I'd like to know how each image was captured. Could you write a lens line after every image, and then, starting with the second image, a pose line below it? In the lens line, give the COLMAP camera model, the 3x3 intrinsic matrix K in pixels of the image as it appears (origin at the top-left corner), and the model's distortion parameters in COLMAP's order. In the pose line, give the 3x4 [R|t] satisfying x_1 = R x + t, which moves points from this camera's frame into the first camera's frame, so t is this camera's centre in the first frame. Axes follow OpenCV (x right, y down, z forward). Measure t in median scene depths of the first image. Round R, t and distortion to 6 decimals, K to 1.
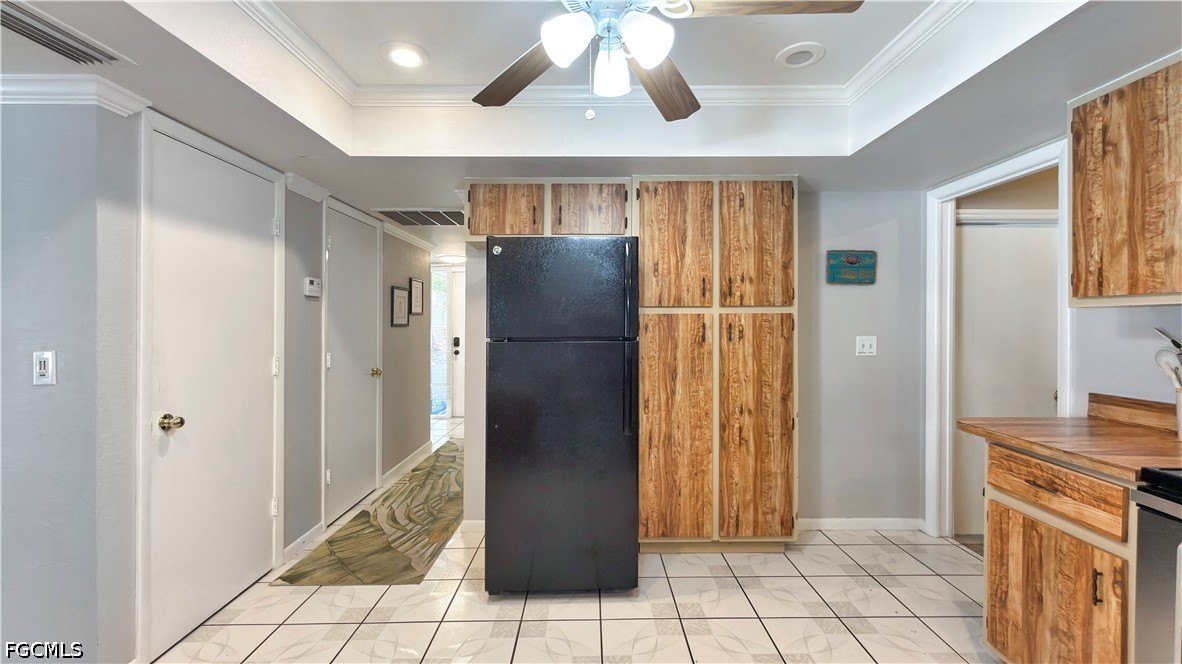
lens RADIAL K [[480.7, 0, 589.3], [0, 480.7, 324.0], [0, 0, 1]] dist [0.004708, 0.000032]
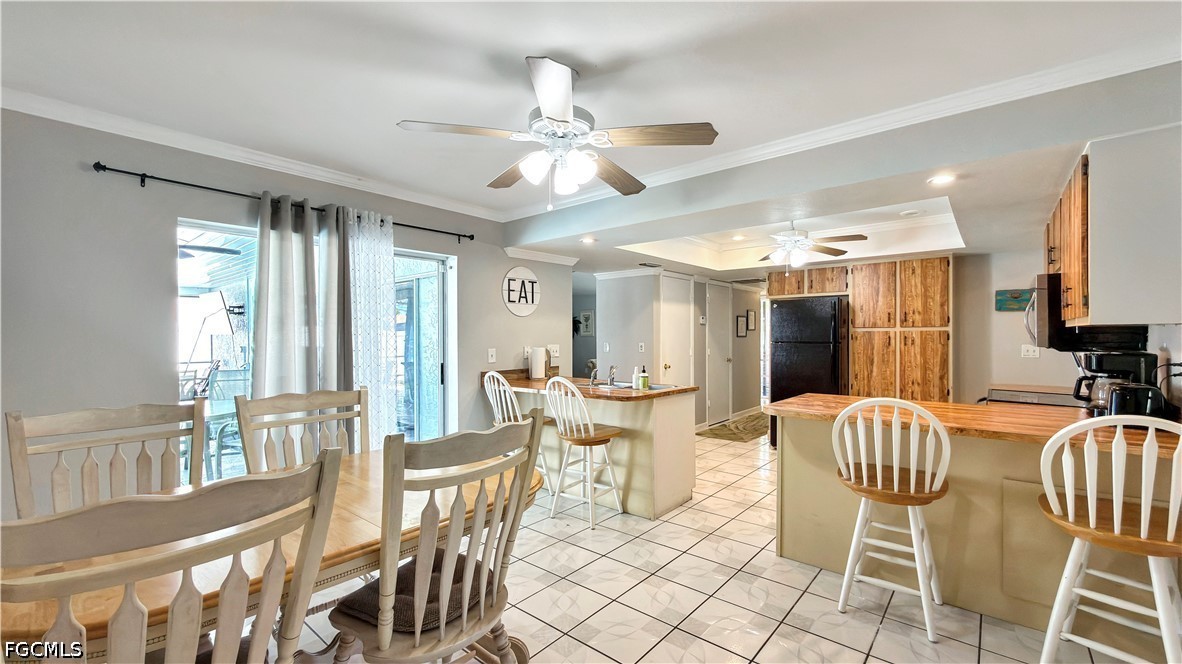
lens RADIAL K [[480.7, 0, 600.0], [0, 480.7, 331.5], [0, 0, 1]] dist [0.004708, 0.000032]
pose [[0.772879, -0.002419, -0.634549, 0.563339], [-0.002505, 0.999973, -0.006863, -0.003401], [0.634549, 0.006894, 0.772852, -1.216797]]
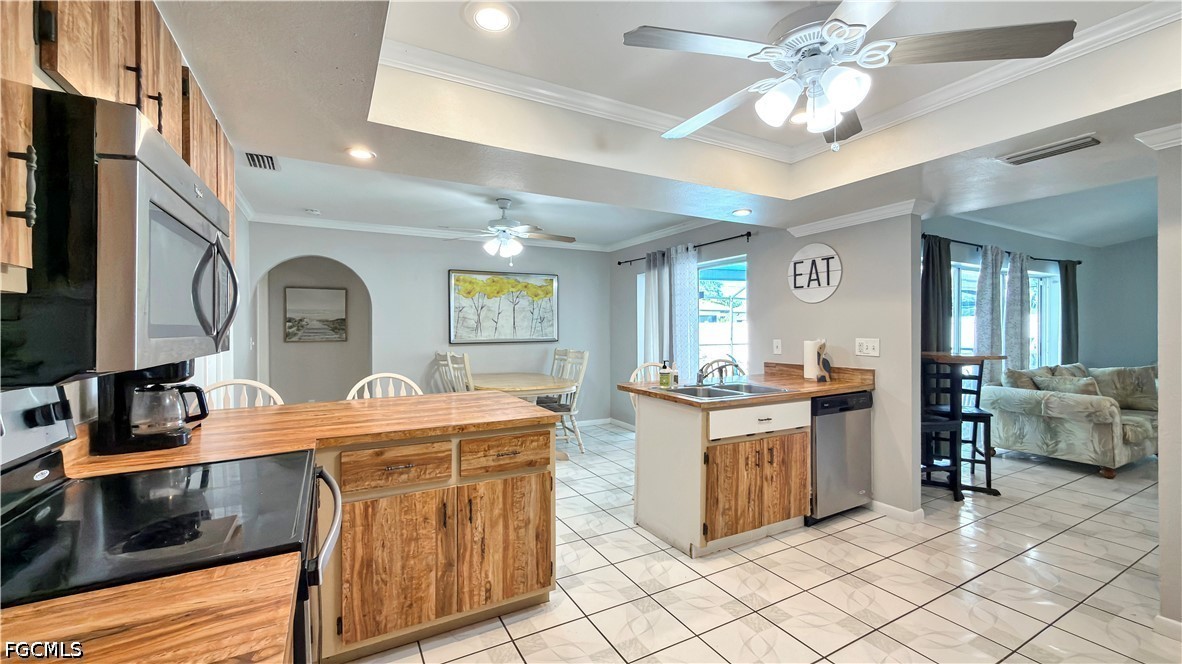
lens RADIAL K [[480.7, 0, 595.3], [0, 480.7, 329.3], [0, 0, 1]] dist [0.004708, 0.000032]
pose [[-0.876326, 0.008298, -0.481648, 0.525089], [0.005314, 0.999957, 0.007559, -0.004083], [0.481690, 0.004065, -0.876332, 0.862690]]
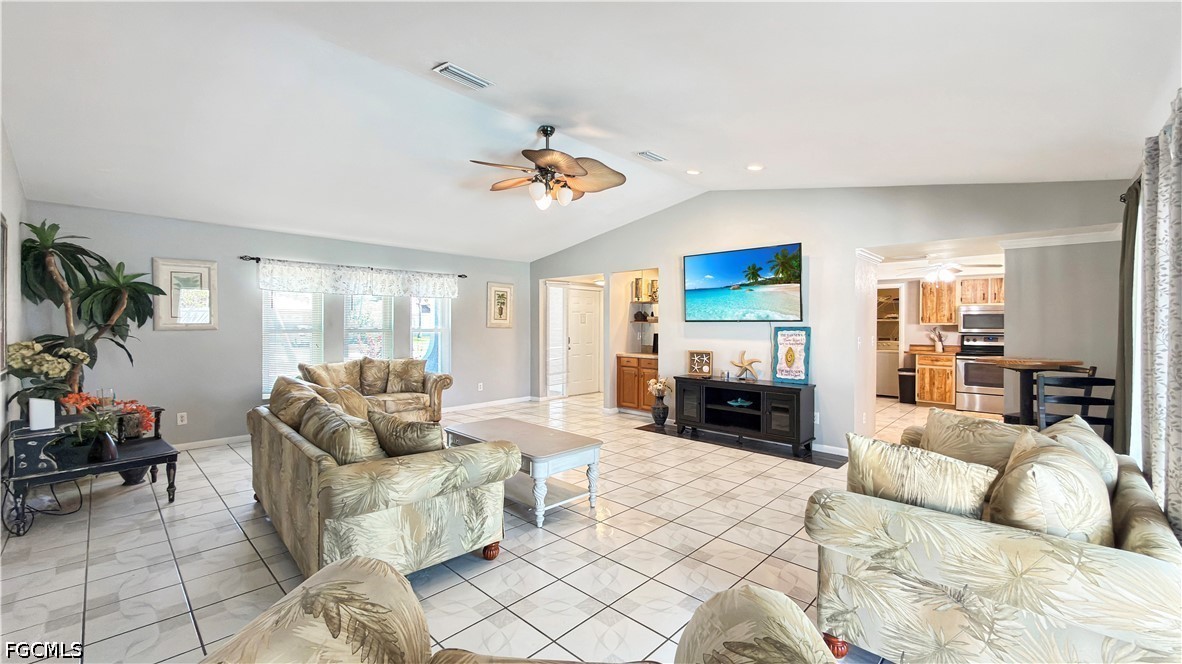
lens RADIAL K [[480.7, 0, 586.1], [0, 480.7, 327.2], [0, 0, 1]] dist [0.004708, 0.000032]
pose [[0.689686, -0.003668, 0.724099, -3.031044], [-0.001545, 0.999977, 0.006537, -0.024205], [-0.724107, -0.005627, 0.689665, 0.100004]]
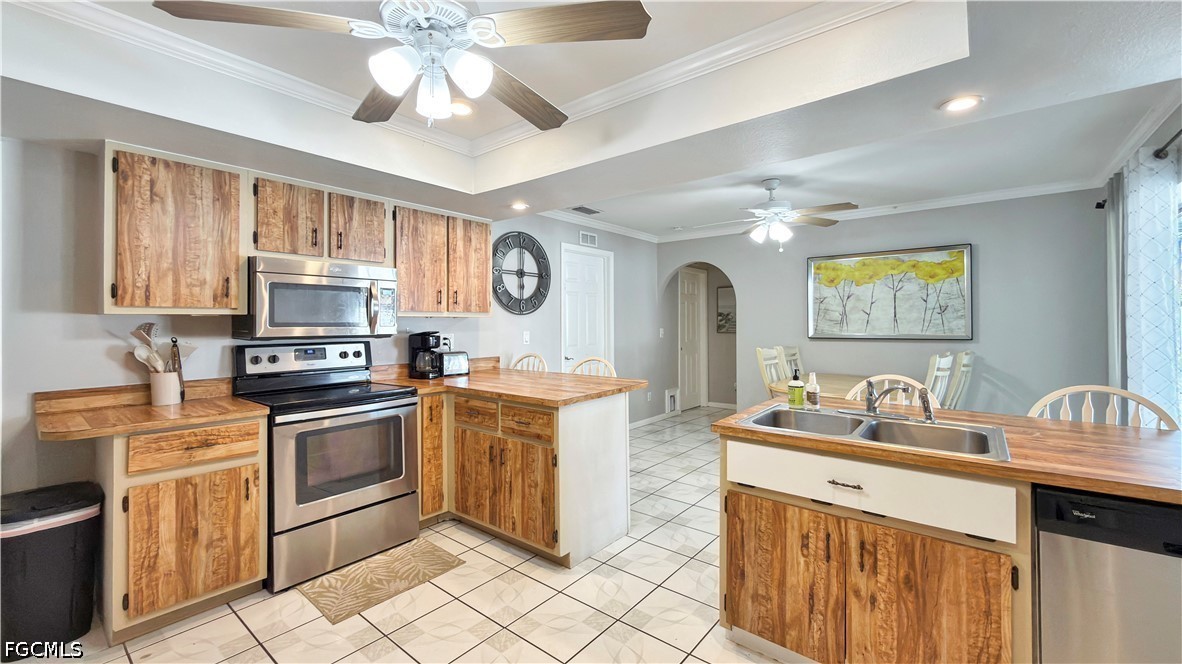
lens RADIAL K [[480.7, 0, 588.4], [0, 480.7, 319.0], [0, 0, 1]] dist [0.004708, 0.000032]
pose [[-0.768797, 0.012002, 0.639380, -0.448792], [0.009876, 0.999927, -0.006895, -0.001155], [-0.639417, 0.001013, -0.768860, 0.781687]]
